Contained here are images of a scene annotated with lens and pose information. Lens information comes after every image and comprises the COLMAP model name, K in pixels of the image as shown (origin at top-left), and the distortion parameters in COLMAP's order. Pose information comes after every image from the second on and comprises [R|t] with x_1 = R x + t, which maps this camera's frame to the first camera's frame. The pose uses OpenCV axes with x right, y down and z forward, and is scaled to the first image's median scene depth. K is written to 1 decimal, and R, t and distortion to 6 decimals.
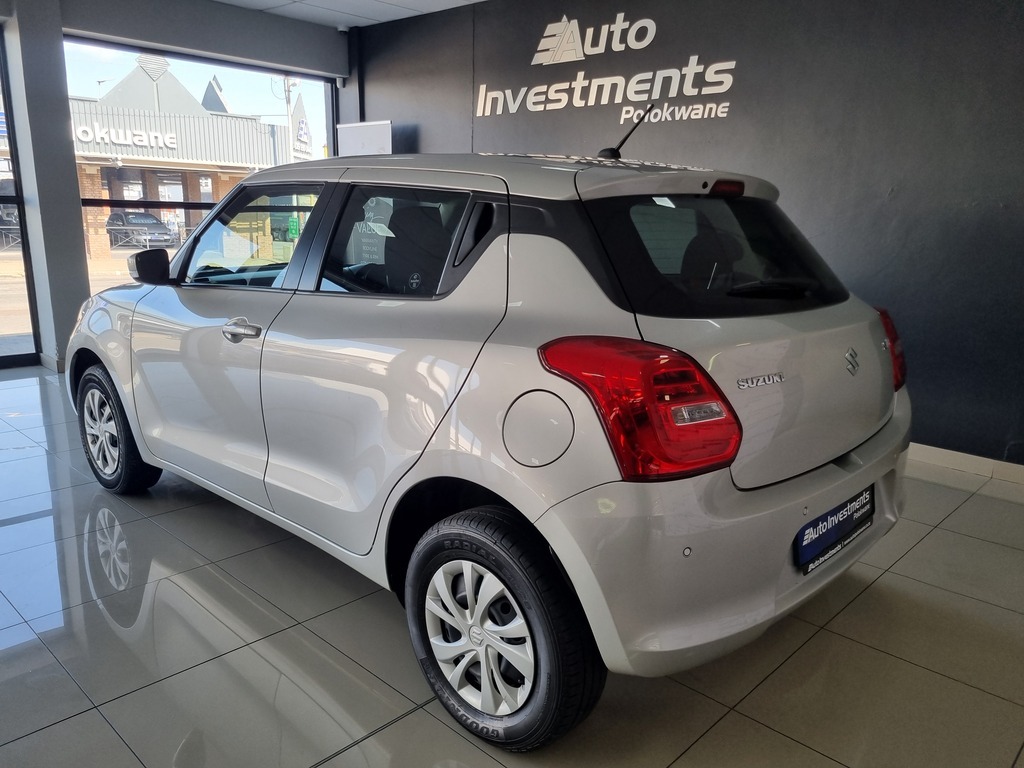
lens RADIAL K [[777.2, 0, 512.0], [0, 777.2, 384.0], [0, 0, 1]] dist [0.046440, -0.000016]
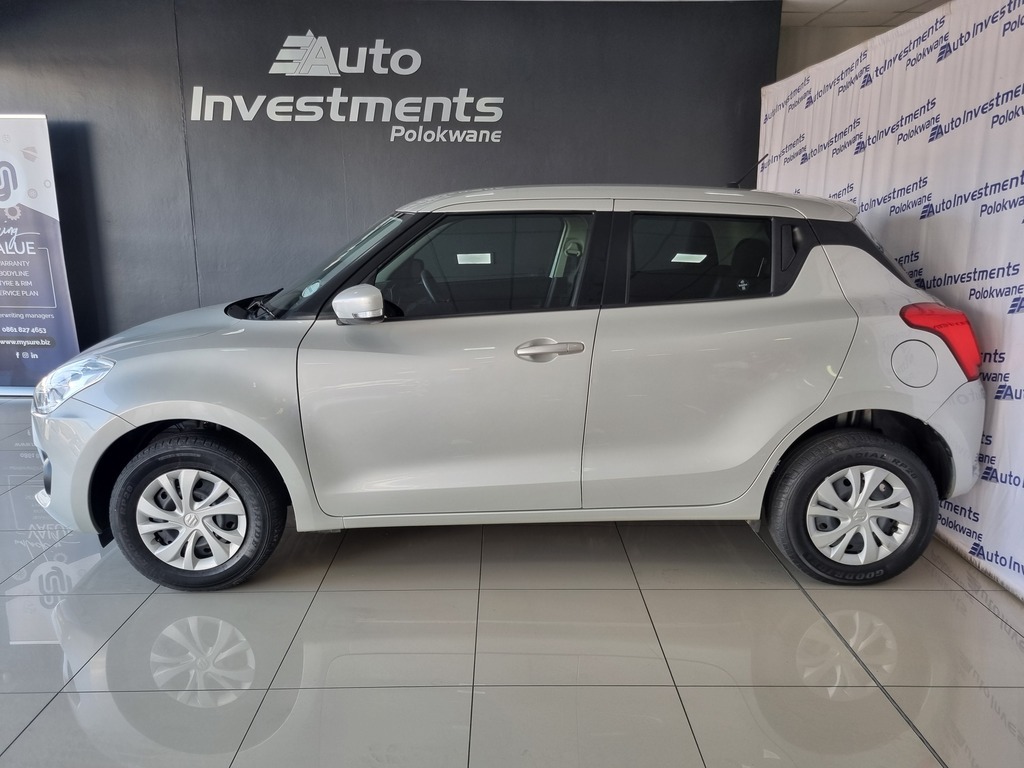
lens RADIAL K [[777.2, 0, 512.0], [0, 777.2, 384.0], [0, 0, 1]] dist [0.023752, -0.000929]
pose [[0.711217, -0.170579, 0.681962, -0.544991], [0.168689, 0.983181, 0.069998, -0.051259], [-0.682432, 0.065256, 0.728030, 0.126955]]
